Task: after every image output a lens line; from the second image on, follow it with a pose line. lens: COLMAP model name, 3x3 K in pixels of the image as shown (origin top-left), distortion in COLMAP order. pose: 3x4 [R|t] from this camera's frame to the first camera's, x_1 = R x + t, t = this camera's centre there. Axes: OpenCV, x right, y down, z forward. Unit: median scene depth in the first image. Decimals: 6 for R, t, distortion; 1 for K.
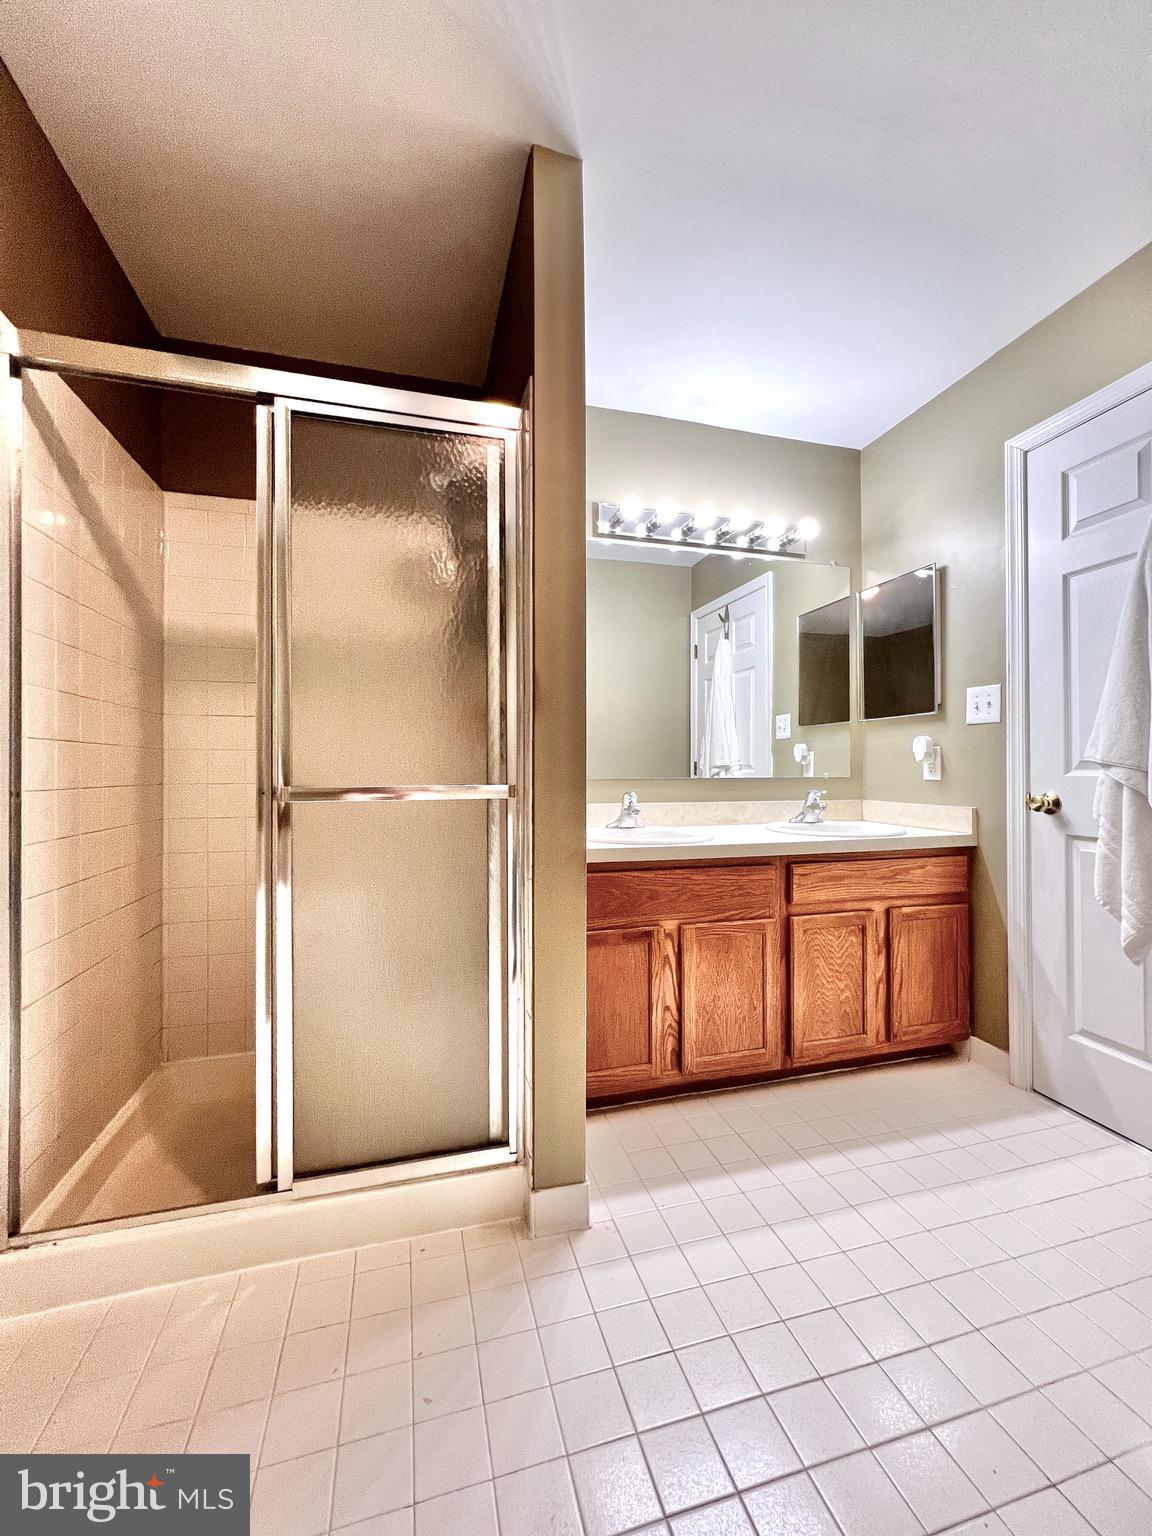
lens RADIAL K [[614.0, 0, 579.2], [0, 614.0, 765.4], [0, 0, 1]] dist [-0.001709, 0.000072]
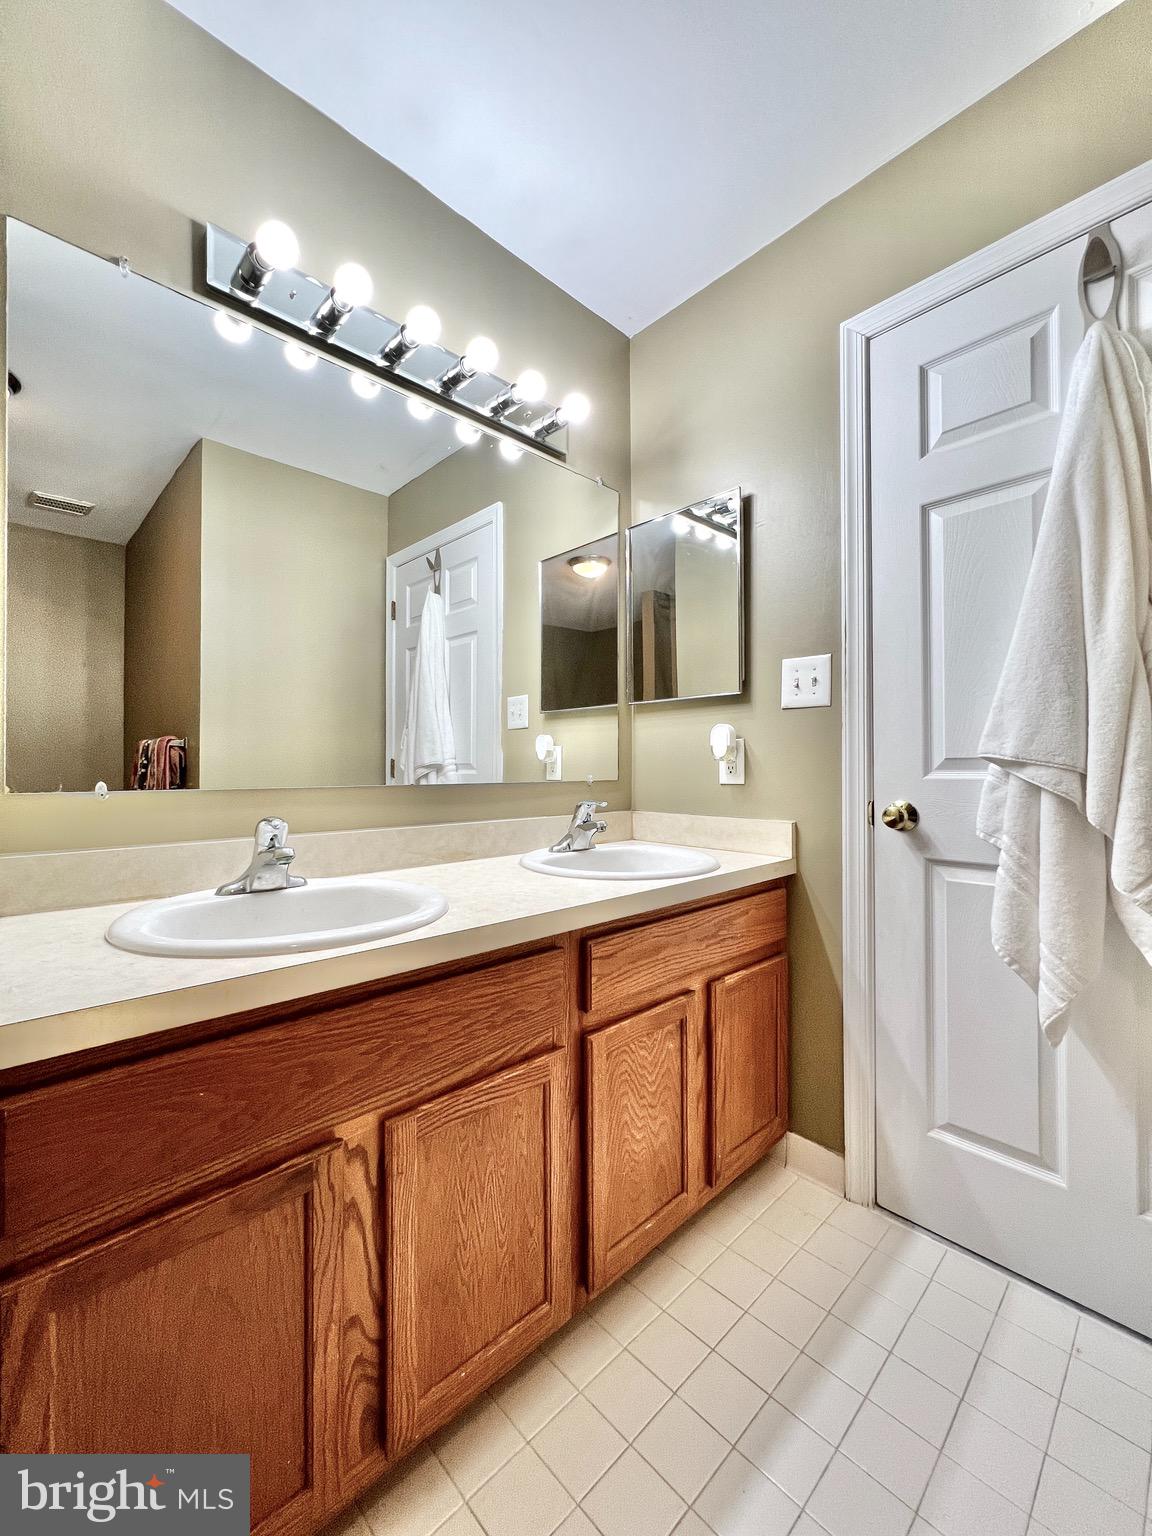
lens RADIAL K [[614.0, 0, 579.2], [0, 614.0, 765.4], [0, 0, 1]] dist [-0.001709, 0.000072]
pose [[0.878985, 0.002030, 0.476845, 0.069964], [-0.002214, 0.999998, -0.000177, 0.002028], [-0.476844, -0.000900, 0.878987, 0.493608]]
